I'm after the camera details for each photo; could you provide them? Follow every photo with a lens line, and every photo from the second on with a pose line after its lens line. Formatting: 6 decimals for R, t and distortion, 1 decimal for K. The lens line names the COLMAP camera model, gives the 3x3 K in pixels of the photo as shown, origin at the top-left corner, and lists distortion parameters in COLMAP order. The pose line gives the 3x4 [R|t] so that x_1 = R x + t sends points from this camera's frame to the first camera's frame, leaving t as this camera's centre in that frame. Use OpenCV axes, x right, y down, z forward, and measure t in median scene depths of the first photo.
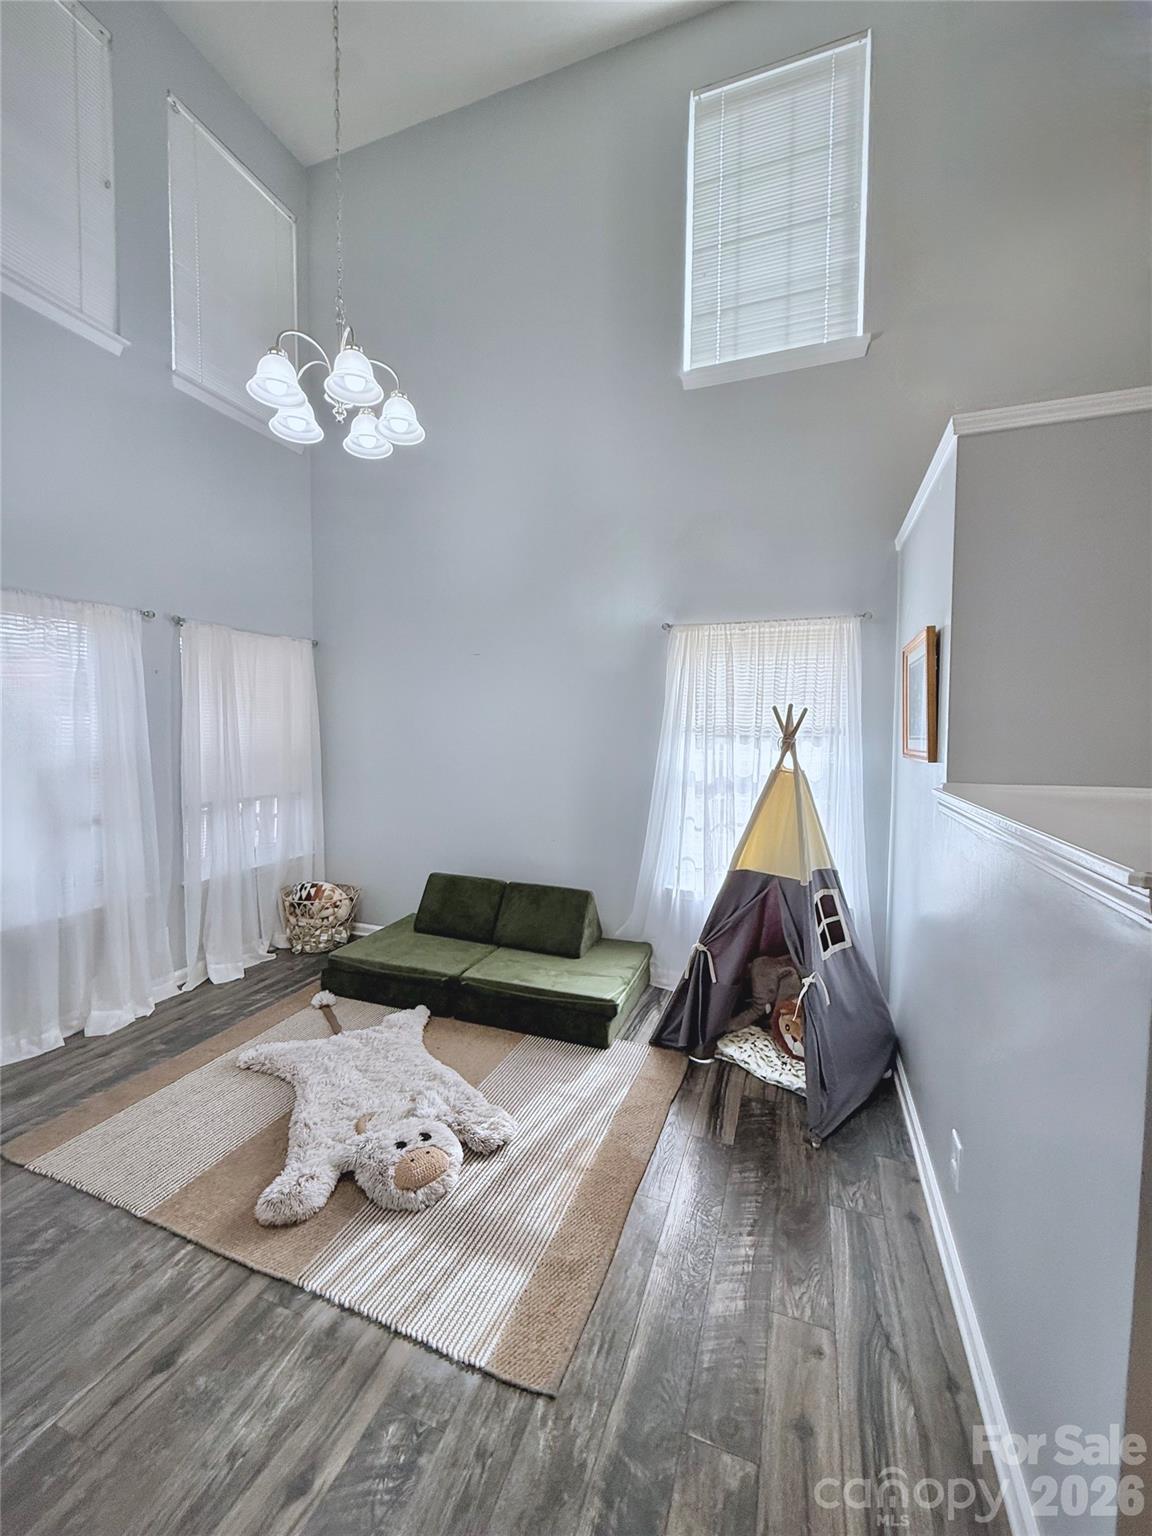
lens RADIAL K [[606.3, 0, 574.3], [0, 606.3, 767.4], [0, 0, 1]] dist [-0.001636, -0.000443]
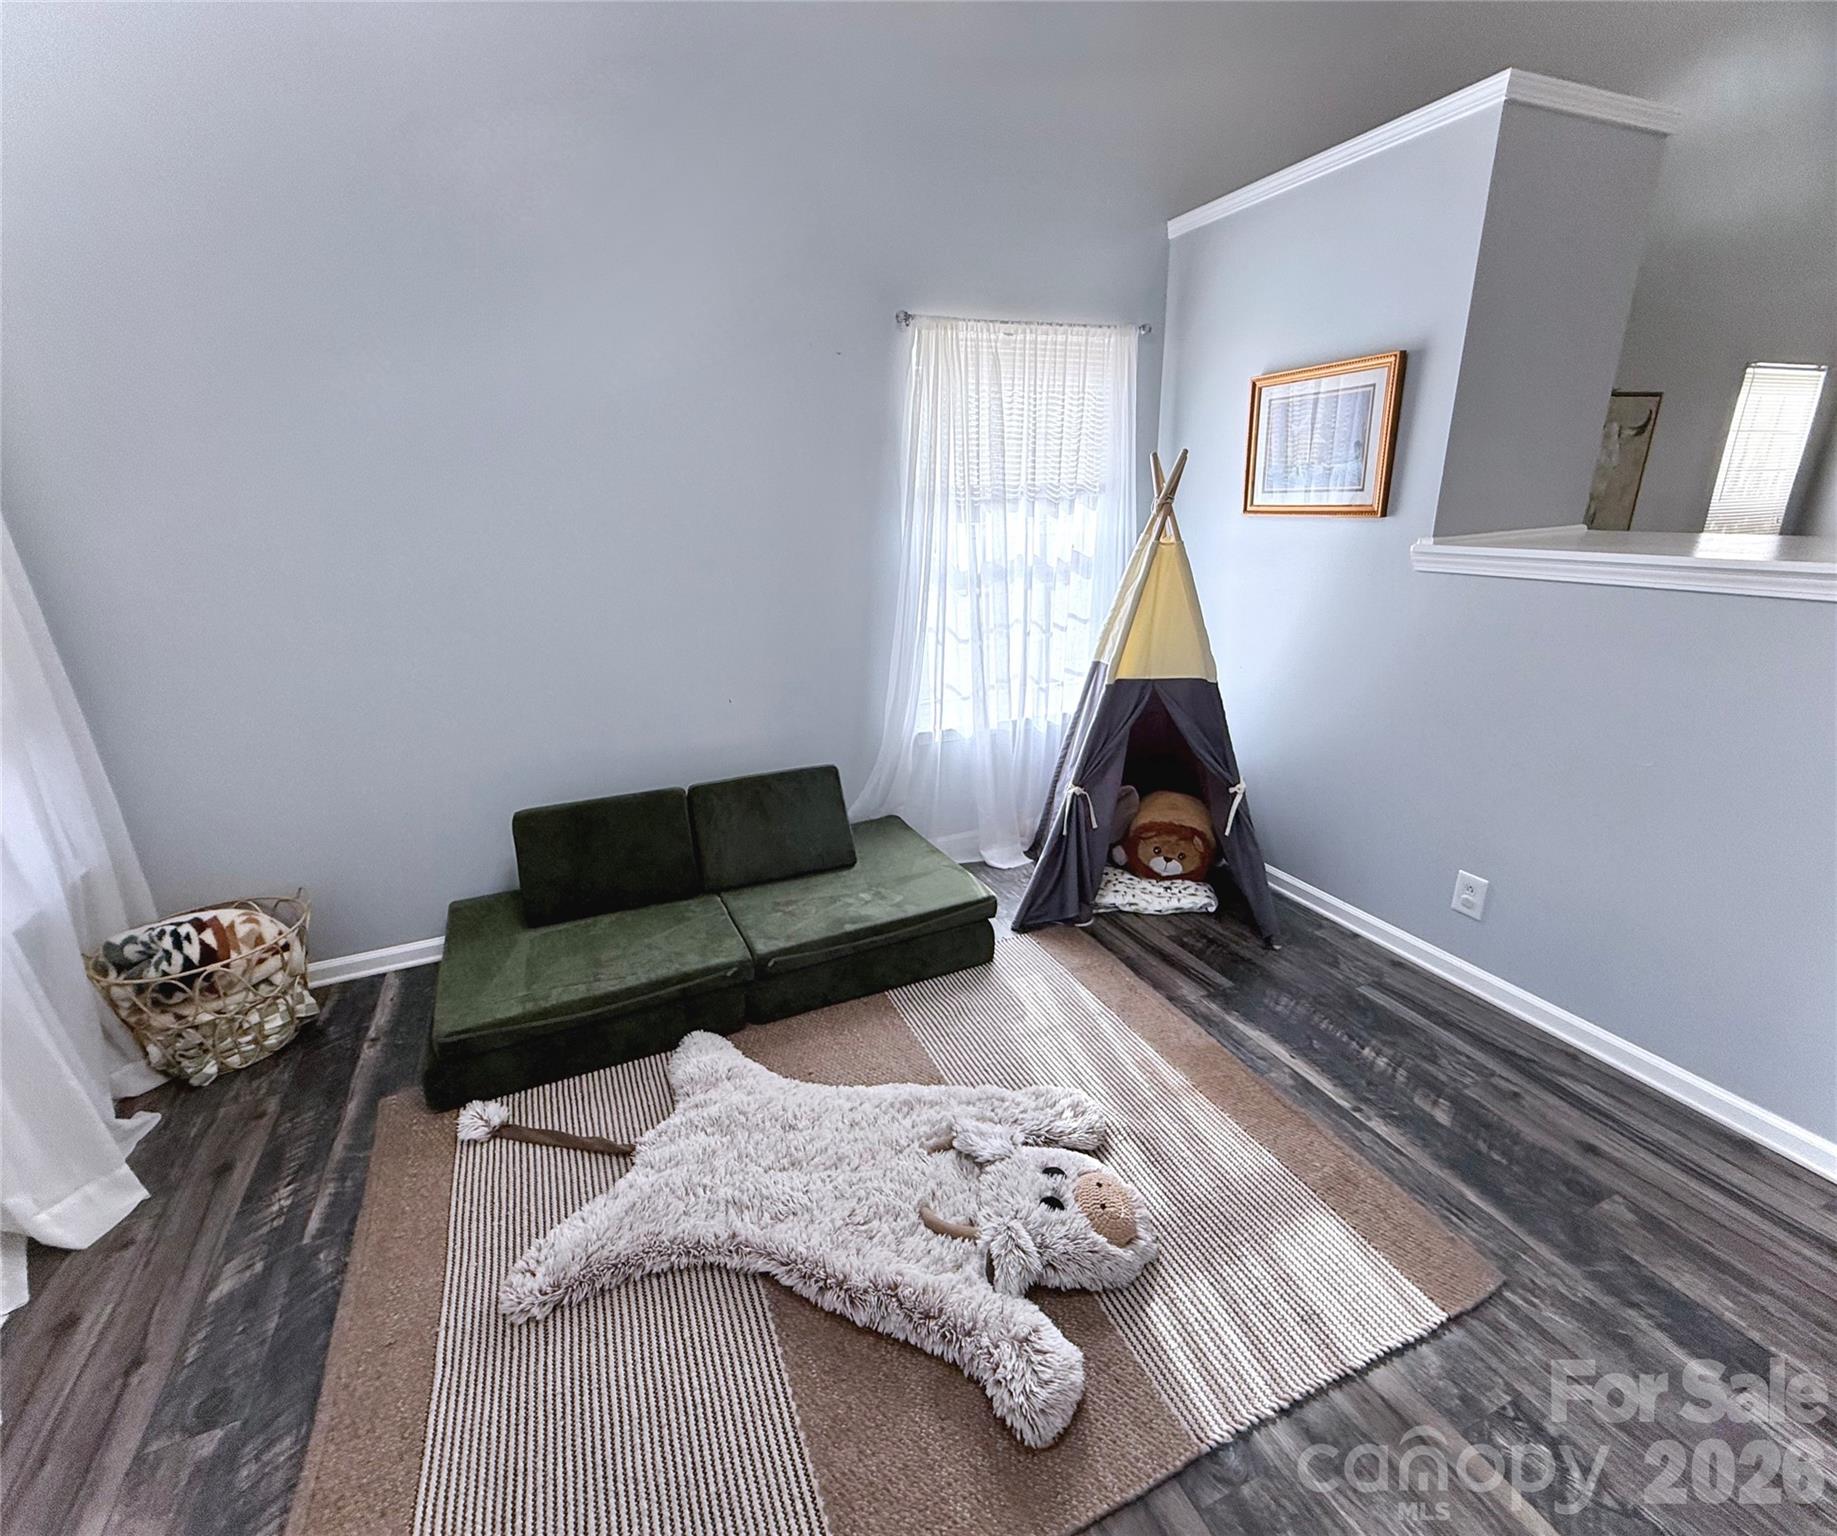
lens RADIAL K [[815.5, 0, 917.0], [0, 815.5, 770.8], [0, 0, 1]] dist [0.001846, 0.000684]
pose [[0.721482, -0.253762, 0.644259, -0.535472], [0.079848, 0.954710, 0.286624, -0.034099], [-0.687814, -0.155352, 0.709068, 0.374601]]
